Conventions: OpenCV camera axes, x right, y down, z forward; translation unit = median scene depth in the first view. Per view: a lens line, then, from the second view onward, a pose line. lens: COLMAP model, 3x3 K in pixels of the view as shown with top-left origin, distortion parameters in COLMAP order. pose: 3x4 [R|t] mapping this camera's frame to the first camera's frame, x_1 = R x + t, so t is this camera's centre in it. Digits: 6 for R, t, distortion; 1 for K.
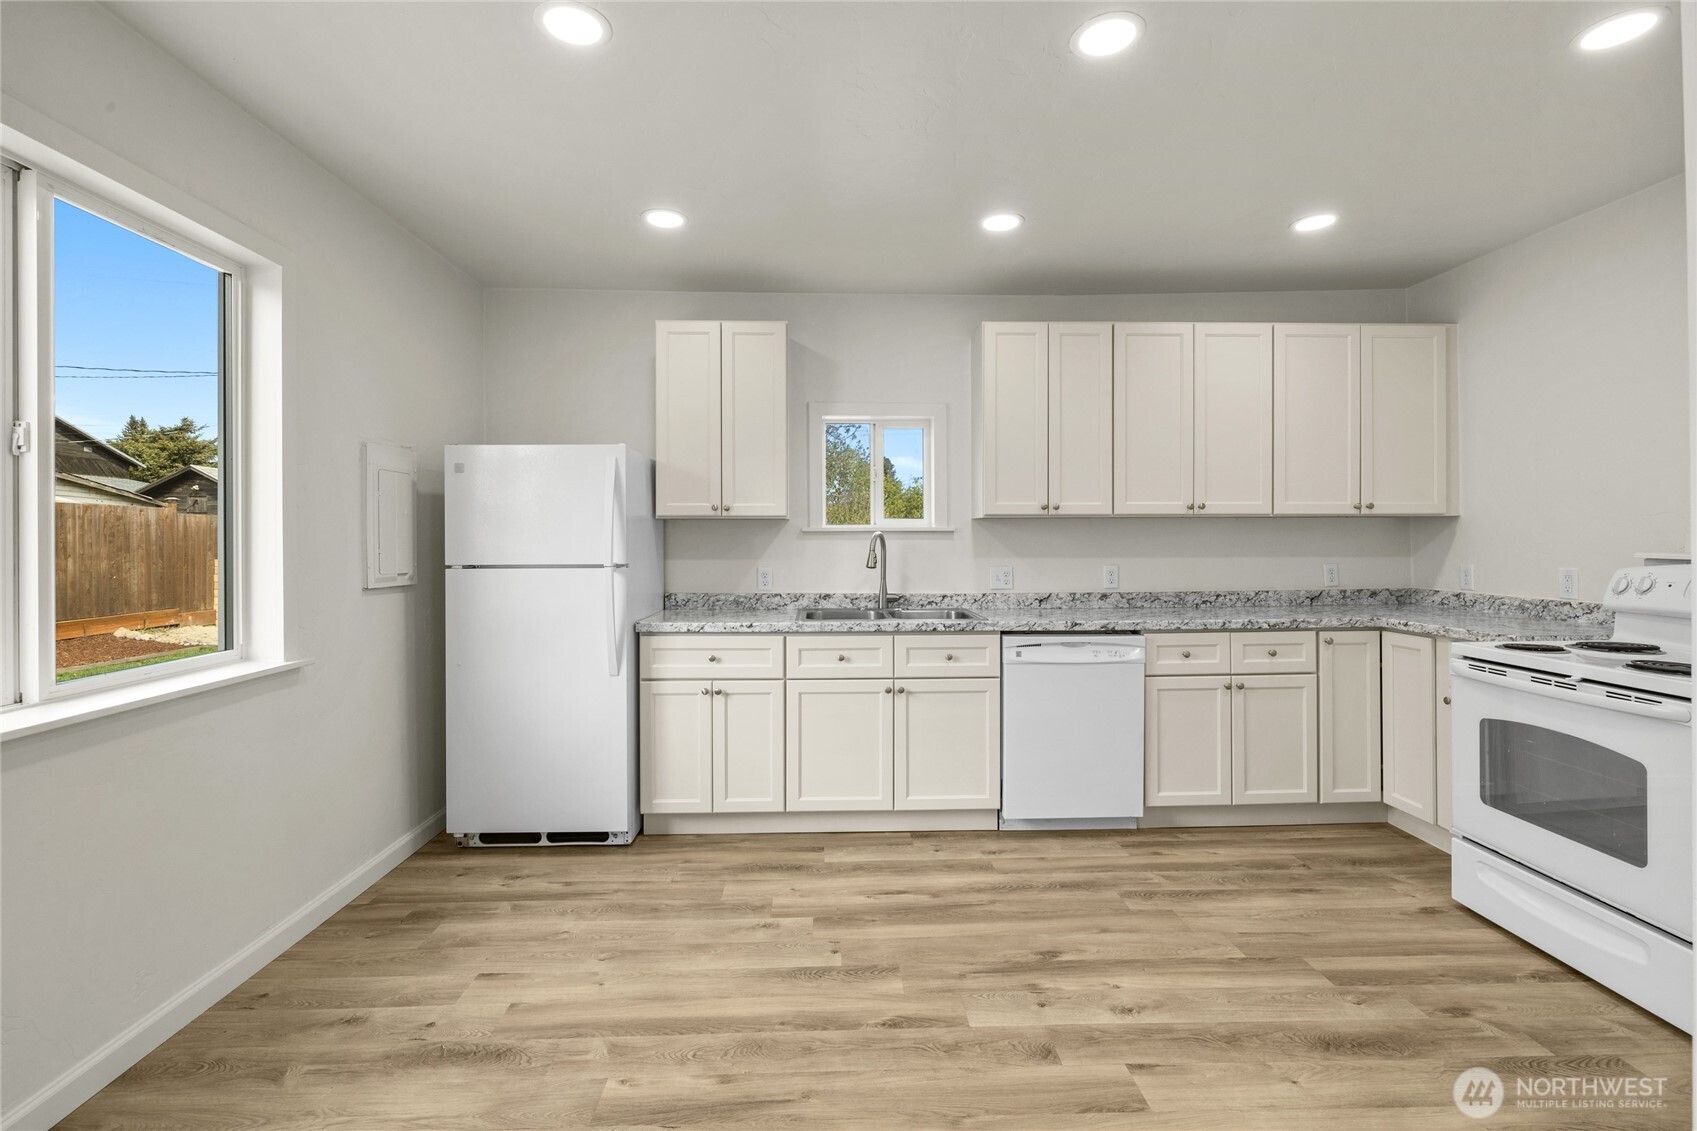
lens RADIAL K [[774.8, 0, 845.3], [0, 774.8, 534.7], [0, 0, 1]] dist [-0.004124, 0.000766]
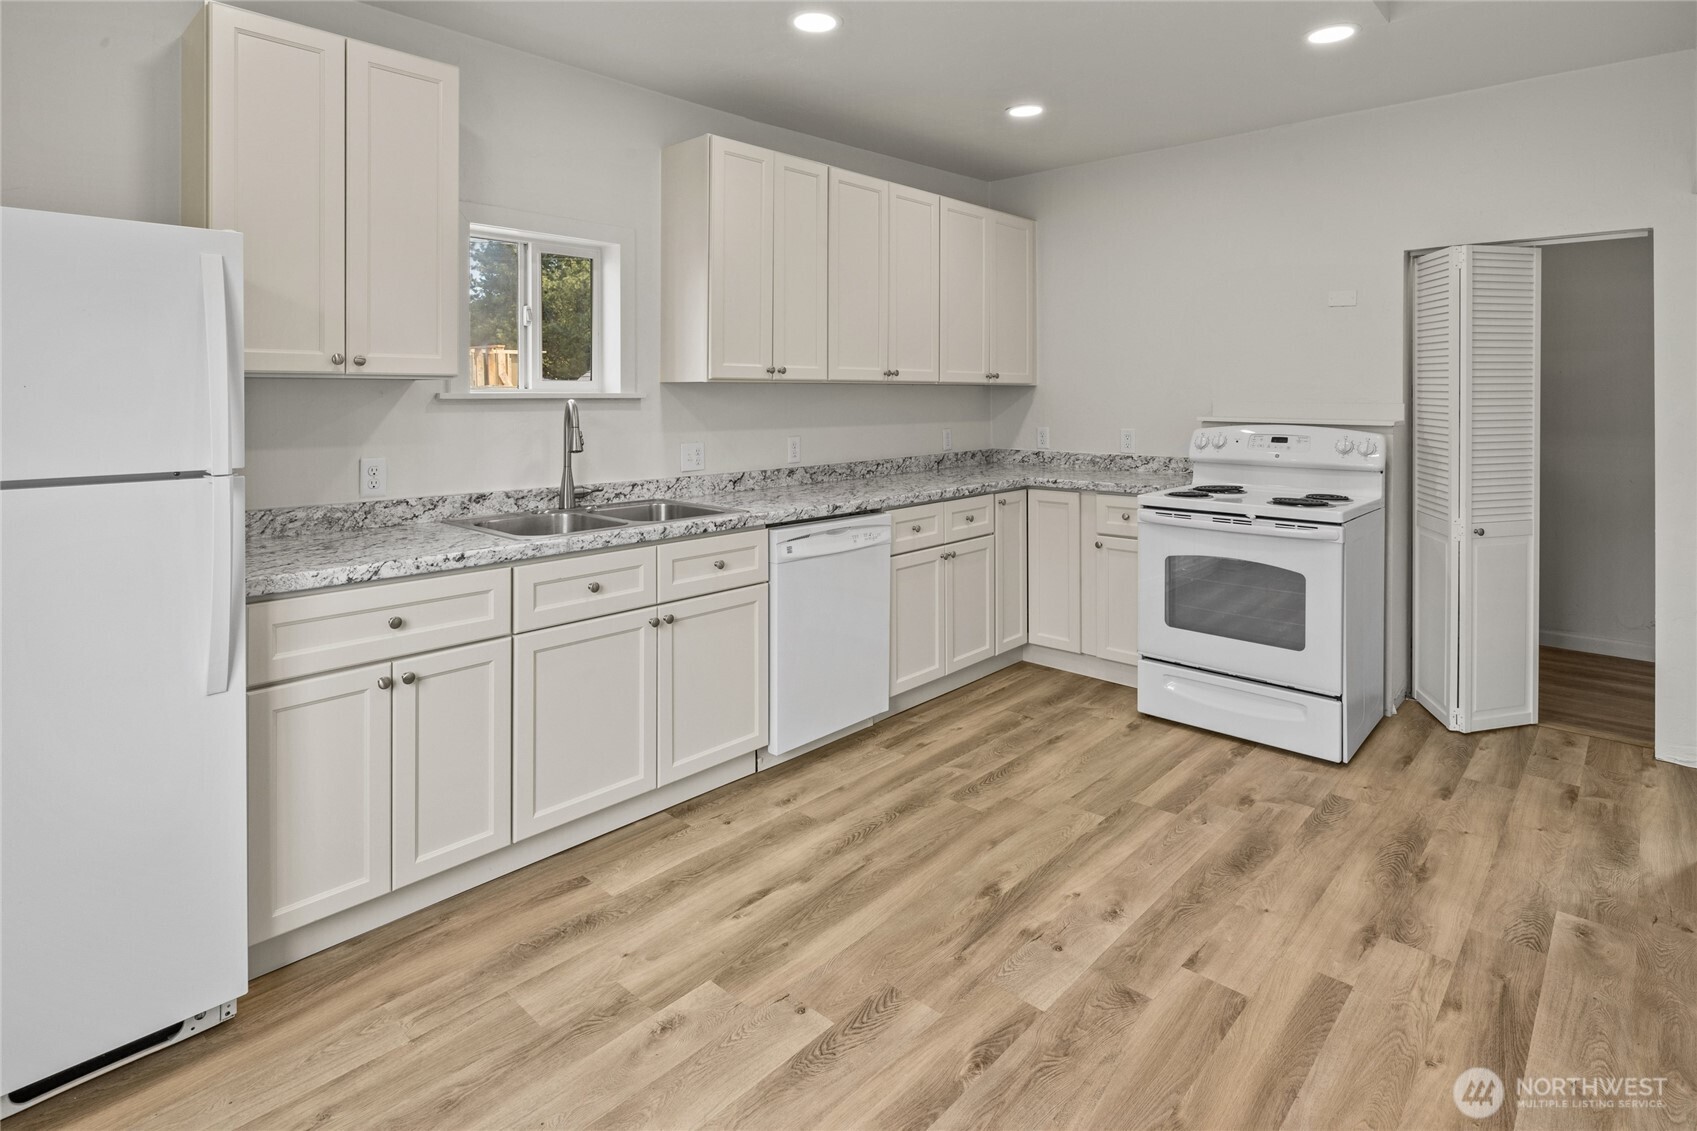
lens RADIAL K [[878.8, 0, 848.3], [0, 878.8, 389.9], [0, 0, 1]] dist [-0.002306, 0.000301]
pose [[0.703809, 0.006424, 0.710360, -0.396823], [-0.003538, 0.999978, -0.005538, -0.010632], [-0.710380, 0.001384, 0.703817, 0.299687]]
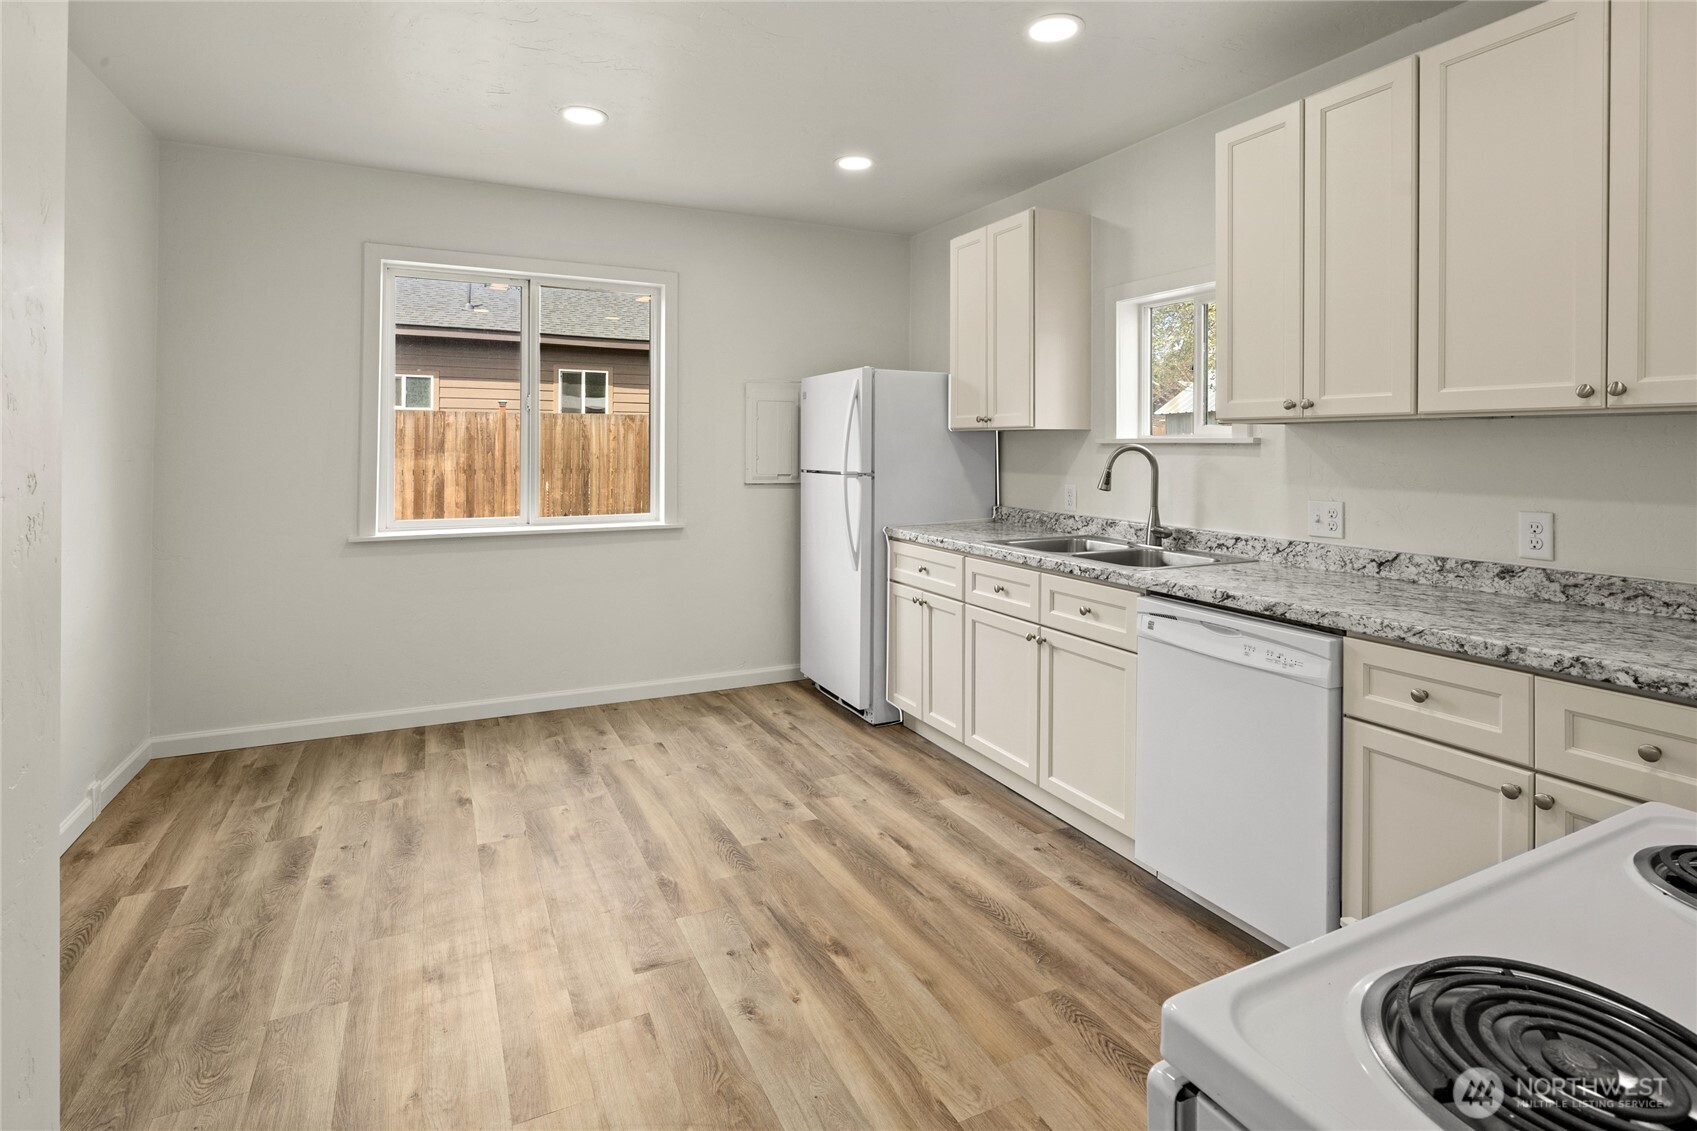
lens RADIAL K [[843.1, 0, 842.7], [0, 843.1, 442.7], [0, 0, 1]] dist [-0.002002, 0.000124]
pose [[0.410055, 0.000905, -0.912060, 0.790193], [-0.000351, 1.000000, 0.000834, -0.006882], [0.912061, -0.000022, 0.410055, 0.450078]]
